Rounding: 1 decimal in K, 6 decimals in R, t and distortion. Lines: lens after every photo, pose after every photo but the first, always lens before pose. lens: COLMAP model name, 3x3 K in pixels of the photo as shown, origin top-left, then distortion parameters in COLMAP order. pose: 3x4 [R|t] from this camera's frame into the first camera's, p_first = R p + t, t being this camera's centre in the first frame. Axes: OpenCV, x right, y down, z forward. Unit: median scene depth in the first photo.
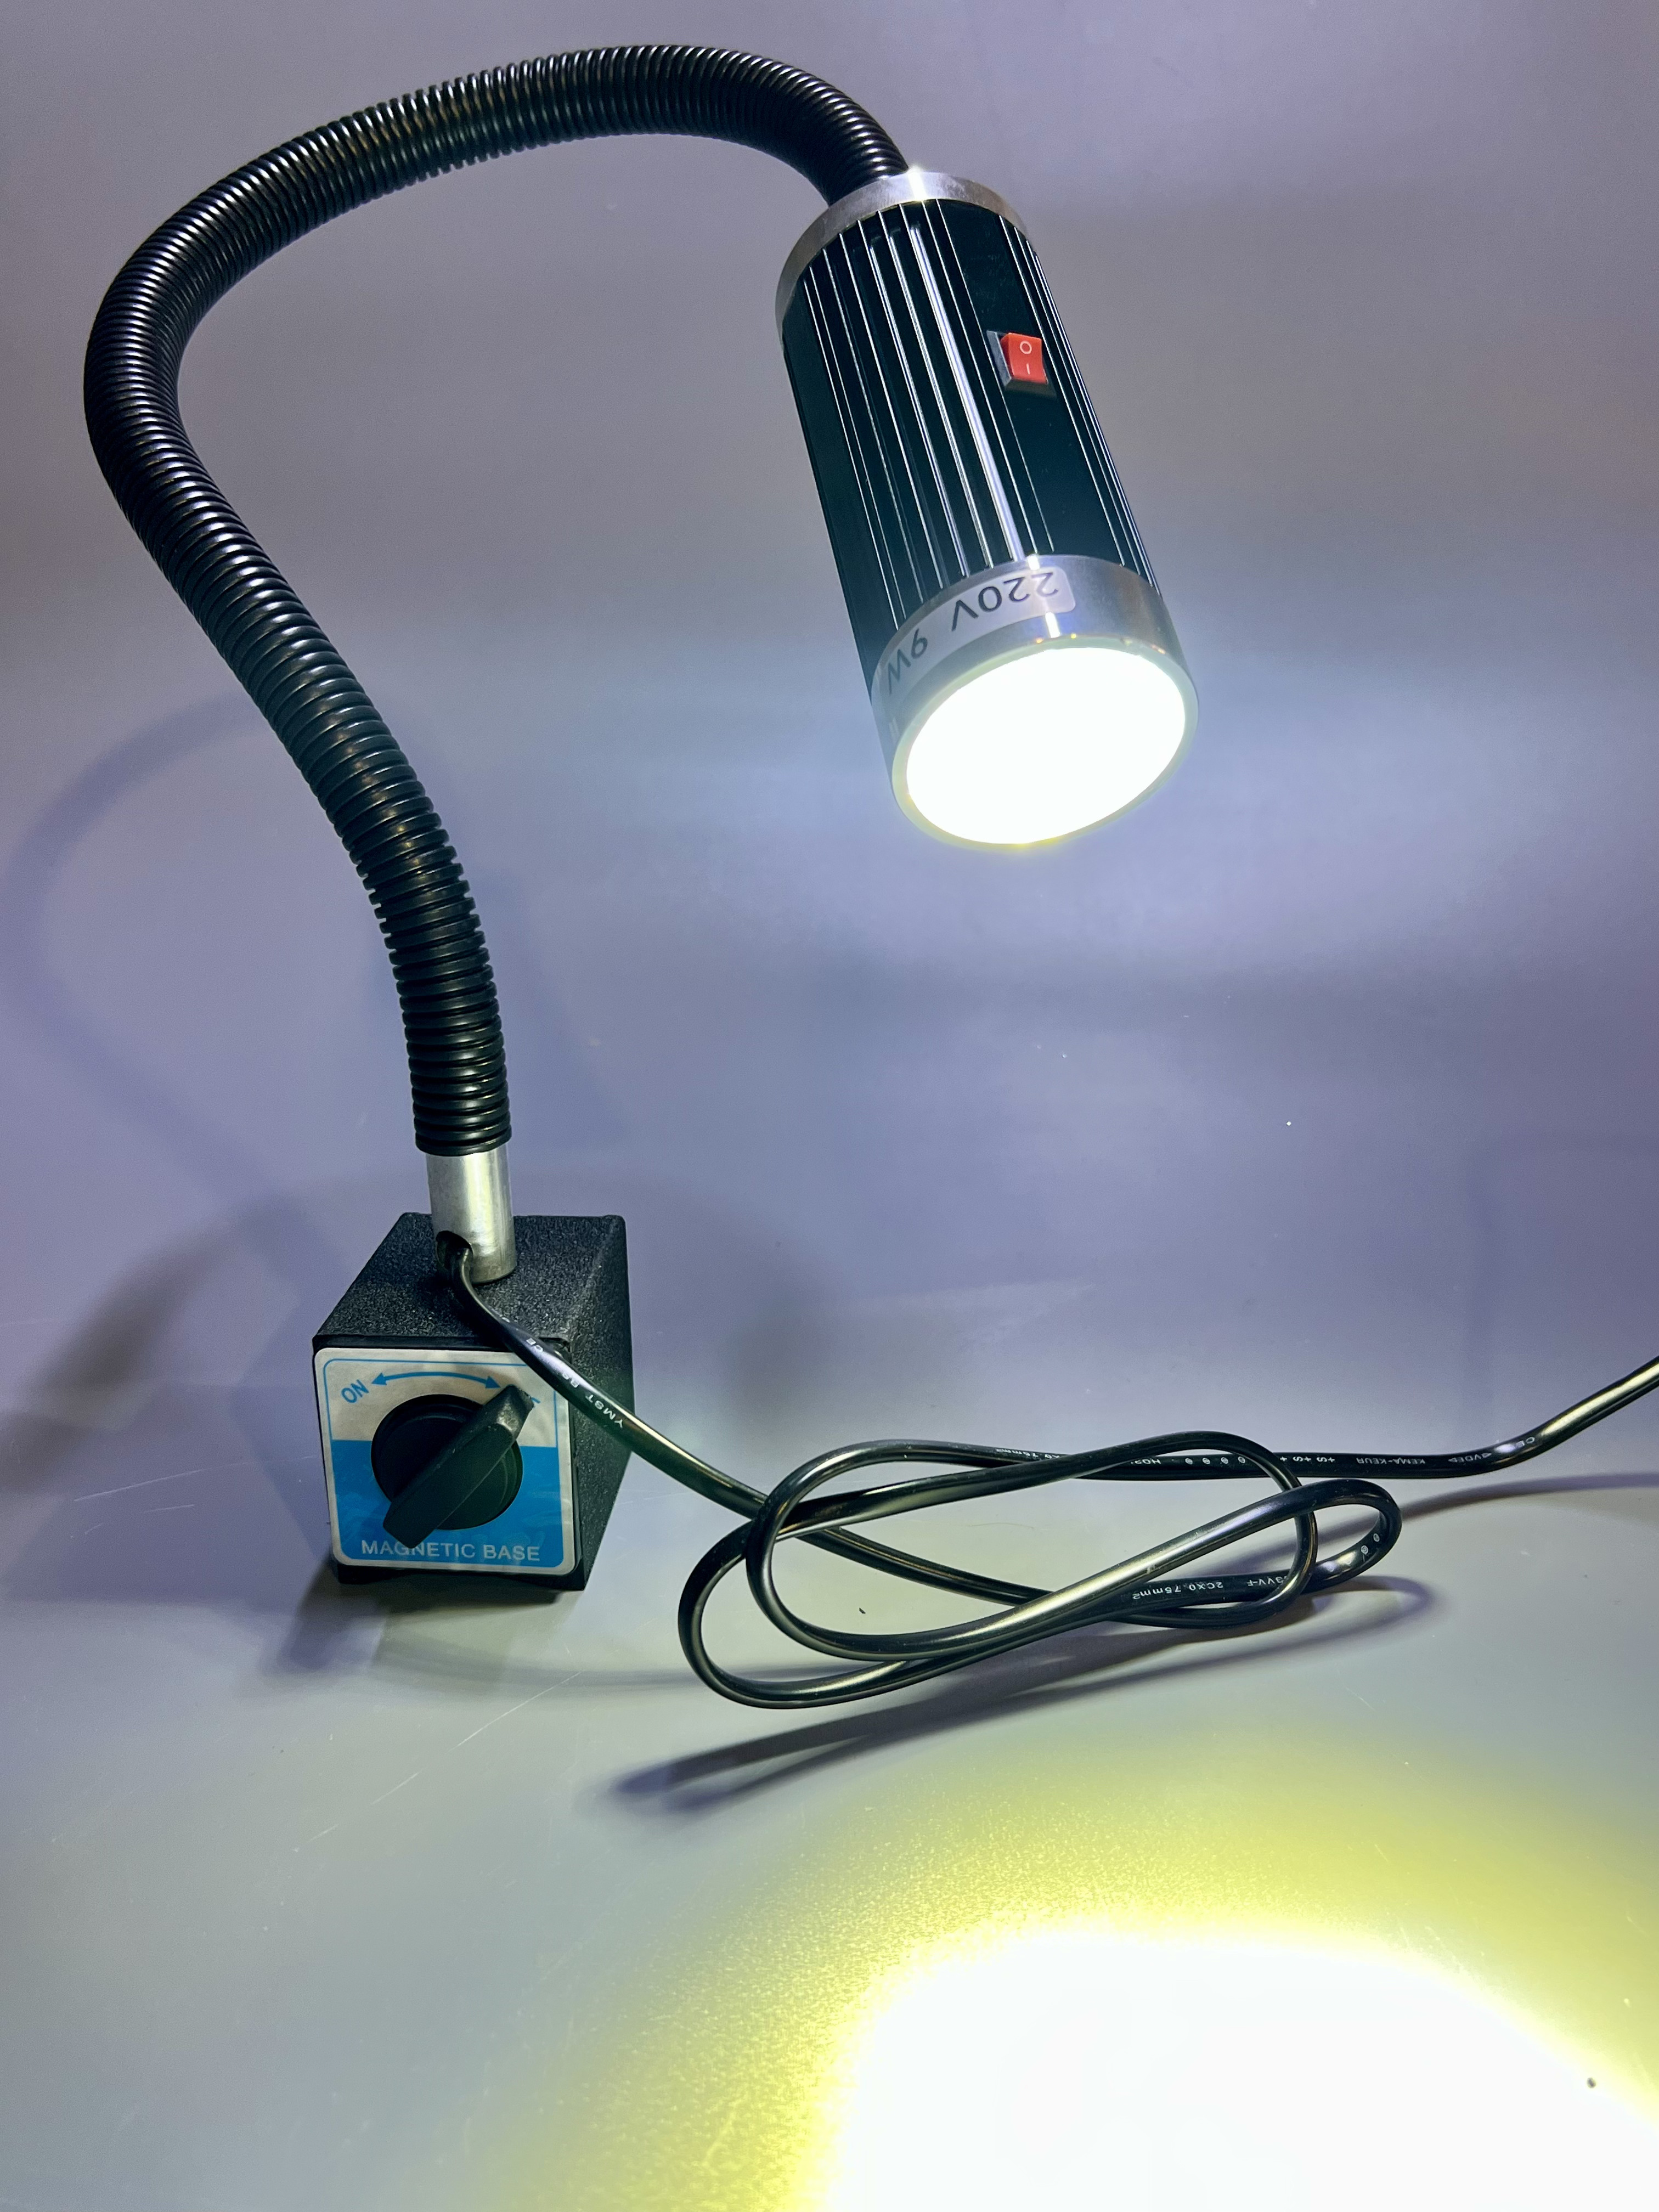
lens RADIAL K [[1878.0, 0, 834.7], [0, 1878.0, 1119.6], [0, 0, 1]] dist [0.012438, -0.015489]
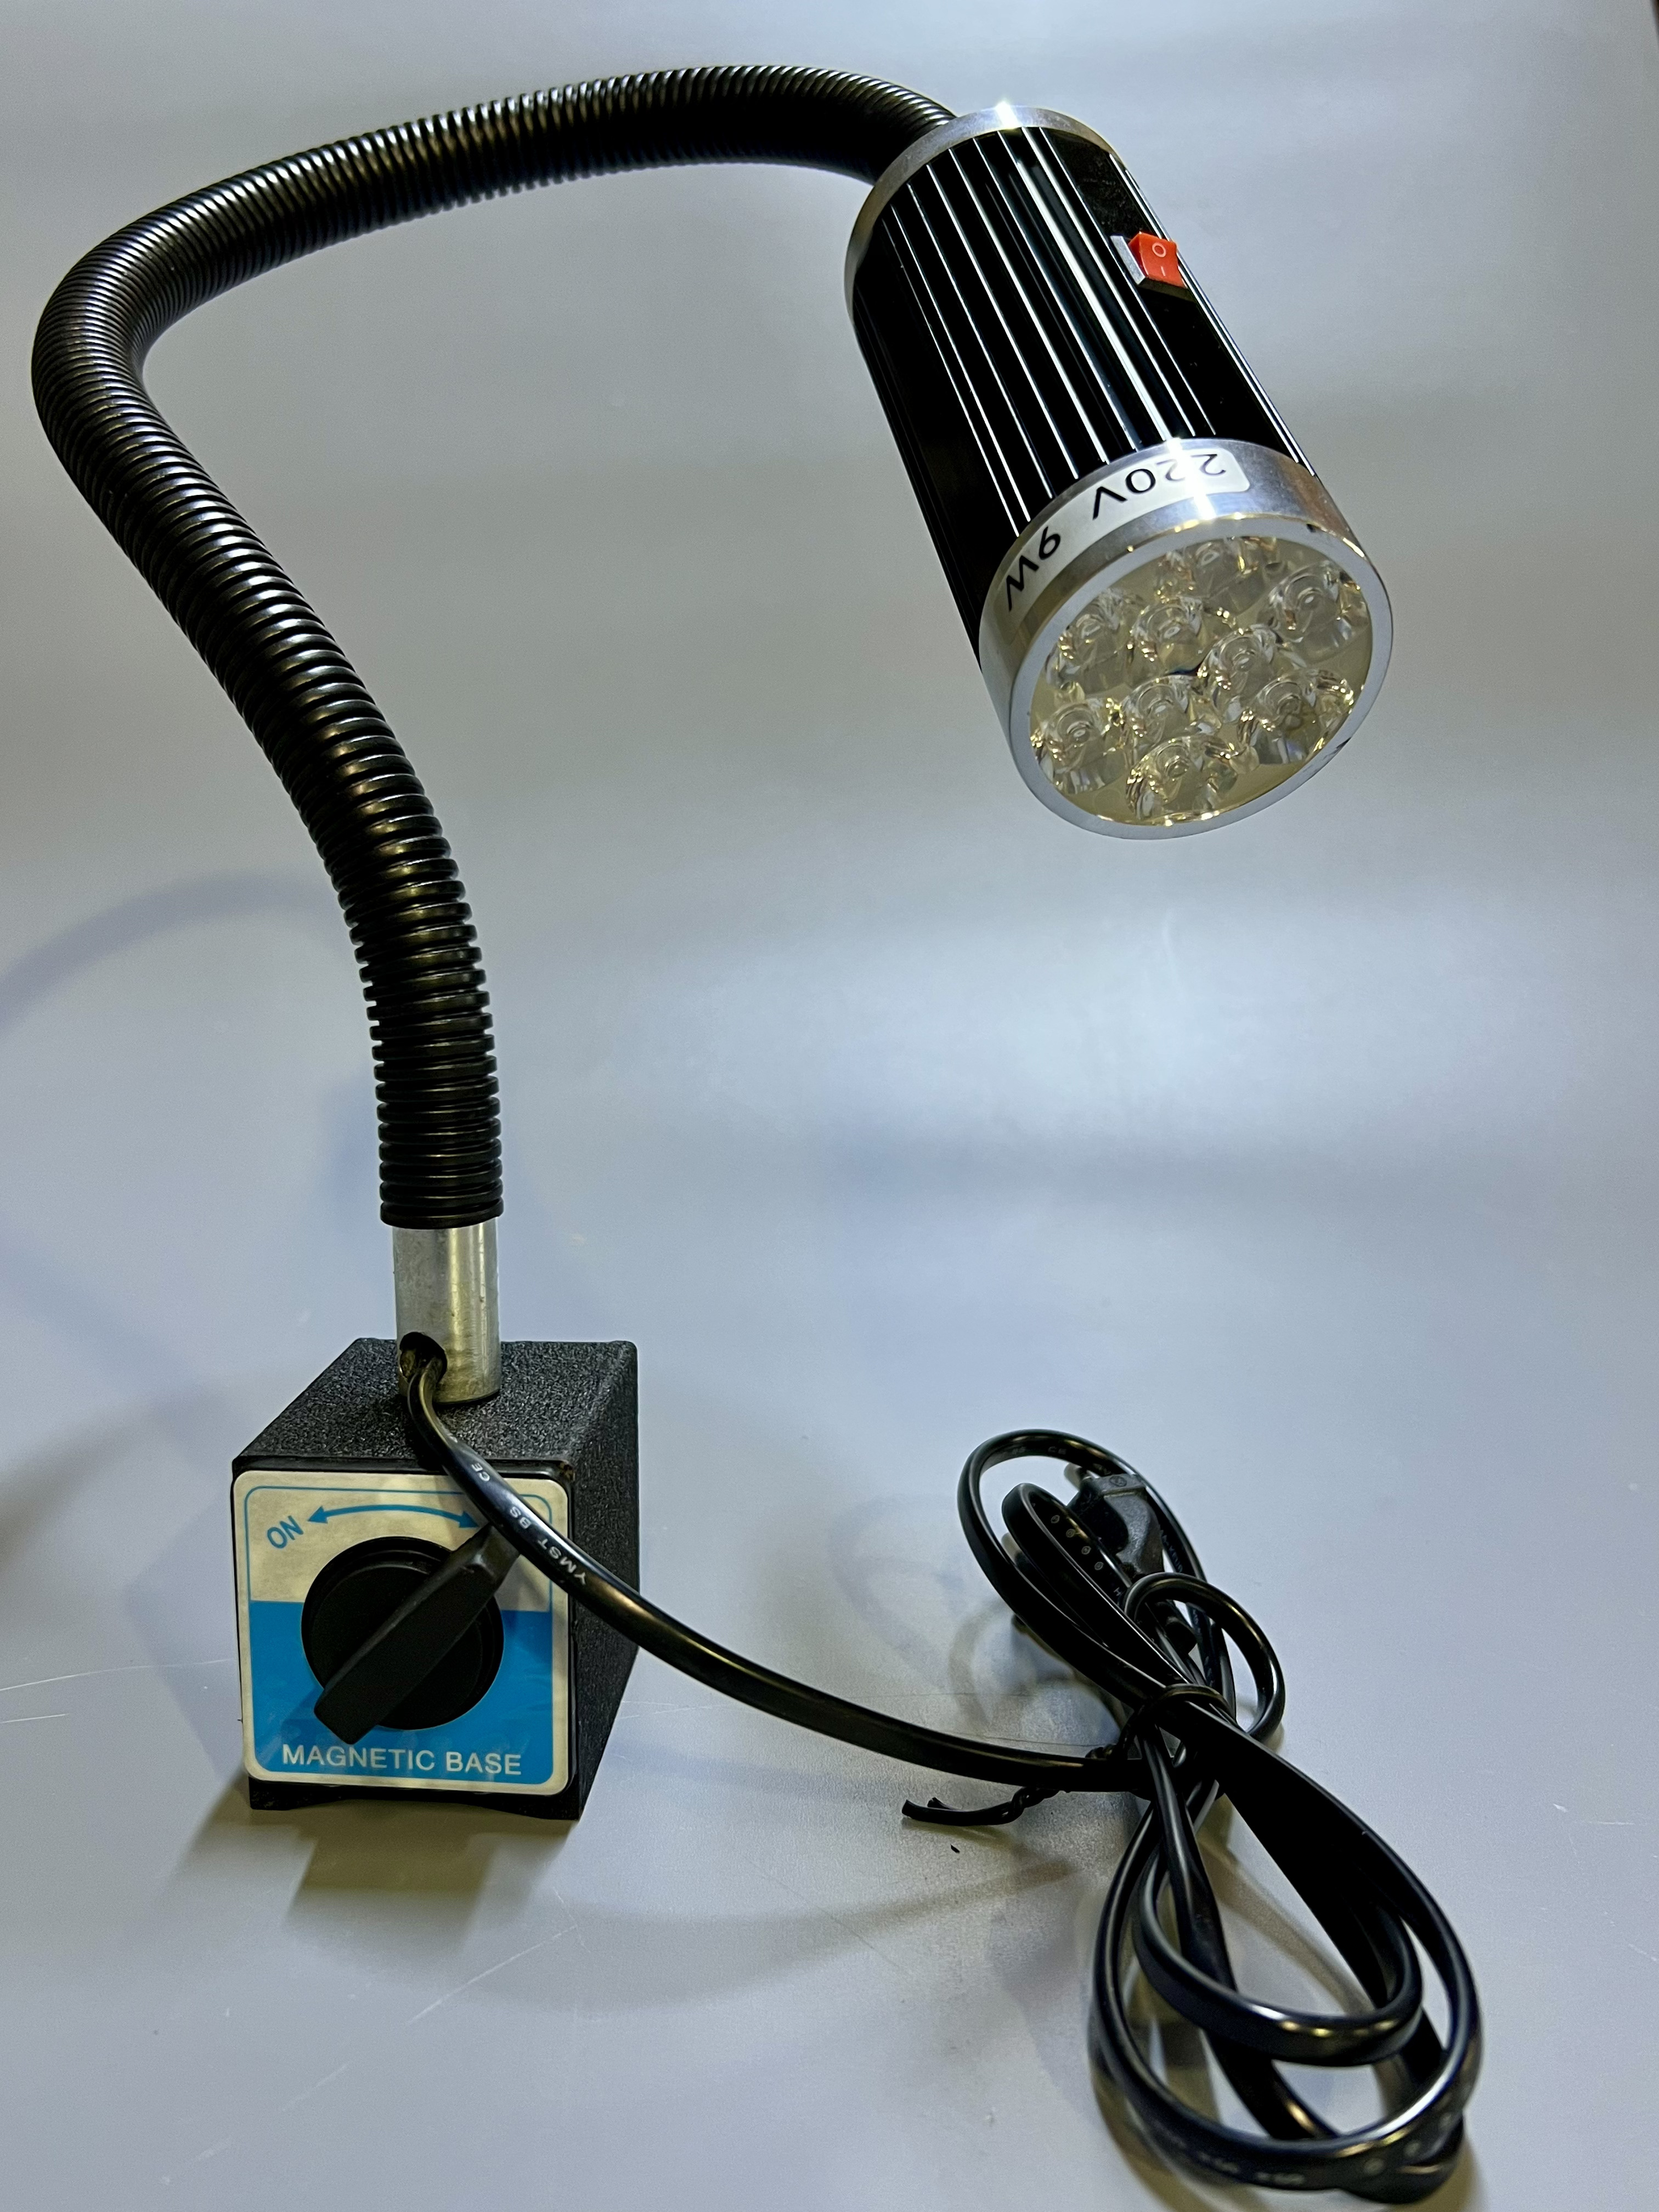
lens RADIAL K [[1956.0, 0, 831.0], [0, 1956.0, 1103.6], [0, 0, 1]] dist [-0.013852, 0.005542]
pose [[0.999865, 0.010362, 0.012784, -0.047227], [-0.007989, 0.984825, -0.173368, 0.106506], [-0.014387, 0.173243, 0.984774, 0.192383]]
